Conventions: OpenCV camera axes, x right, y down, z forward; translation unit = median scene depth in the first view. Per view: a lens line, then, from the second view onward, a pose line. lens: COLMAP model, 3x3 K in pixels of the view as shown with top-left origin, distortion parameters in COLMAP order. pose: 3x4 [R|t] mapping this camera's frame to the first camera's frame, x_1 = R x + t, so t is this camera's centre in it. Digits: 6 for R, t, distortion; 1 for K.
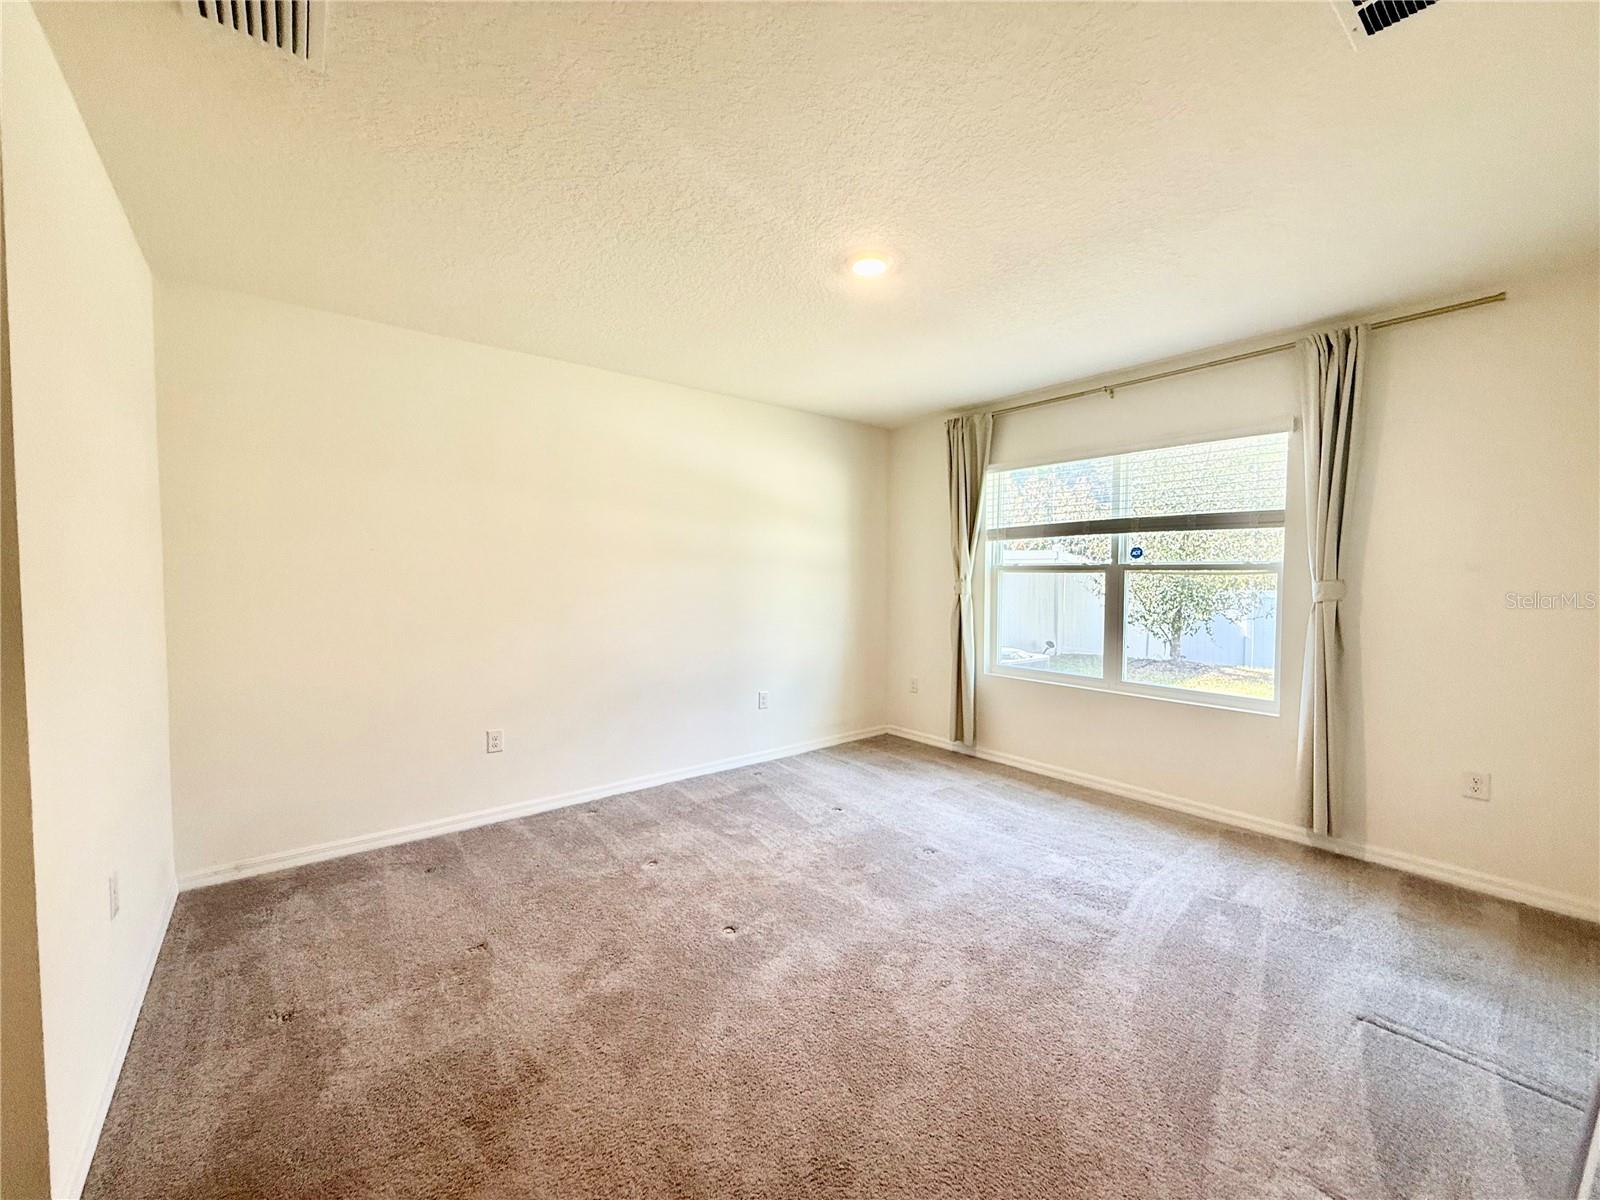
lens RADIAL K [[637.6, 0, 802.2], [0, 637.6, 605.6], [0, 0, 1]] dist [0.000879, 0.000693]
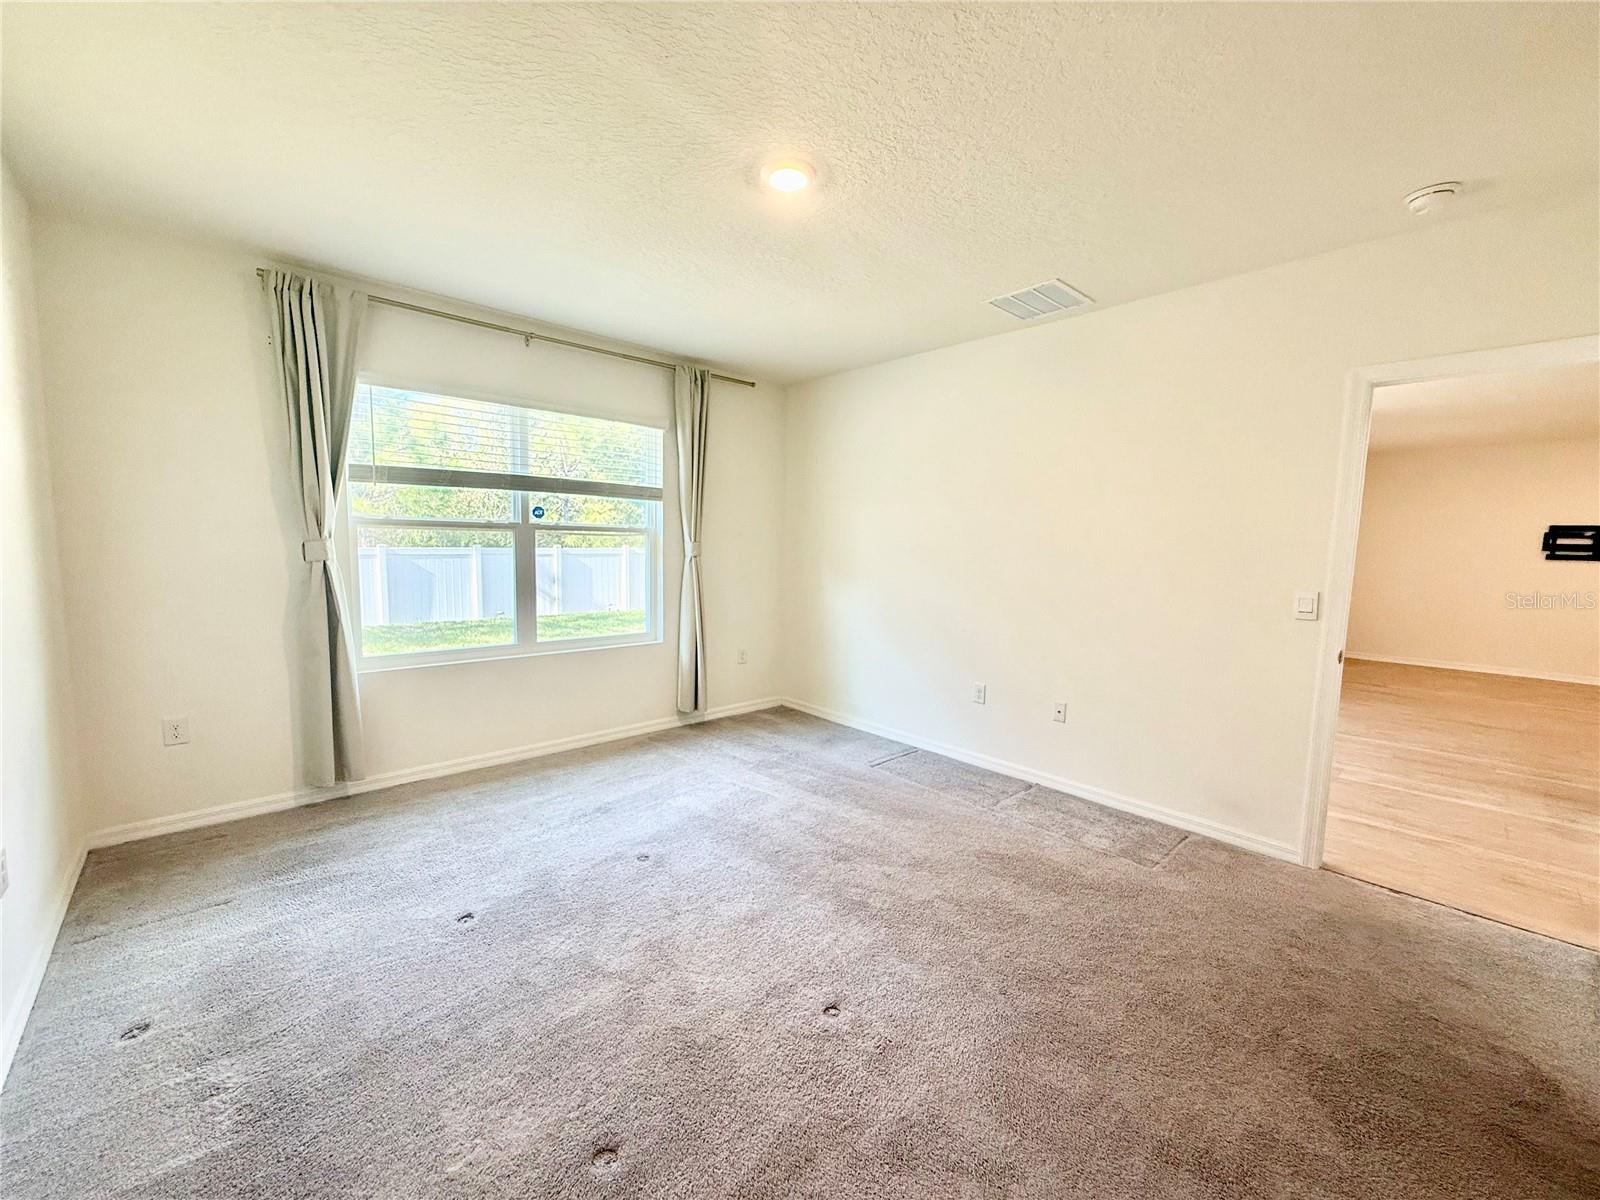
lens RADIAL K [[637.6, 0, 793.8], [0, 637.6, 605.4], [0, 0, 1]] dist [0.000879, 0.000693]
pose [[-0.057873, -0.100066, 0.993296, -0.503218], [0.030982, 0.994305, 0.101972, -0.027523], [-0.997843, 0.036676, -0.054443, 0.660449]]
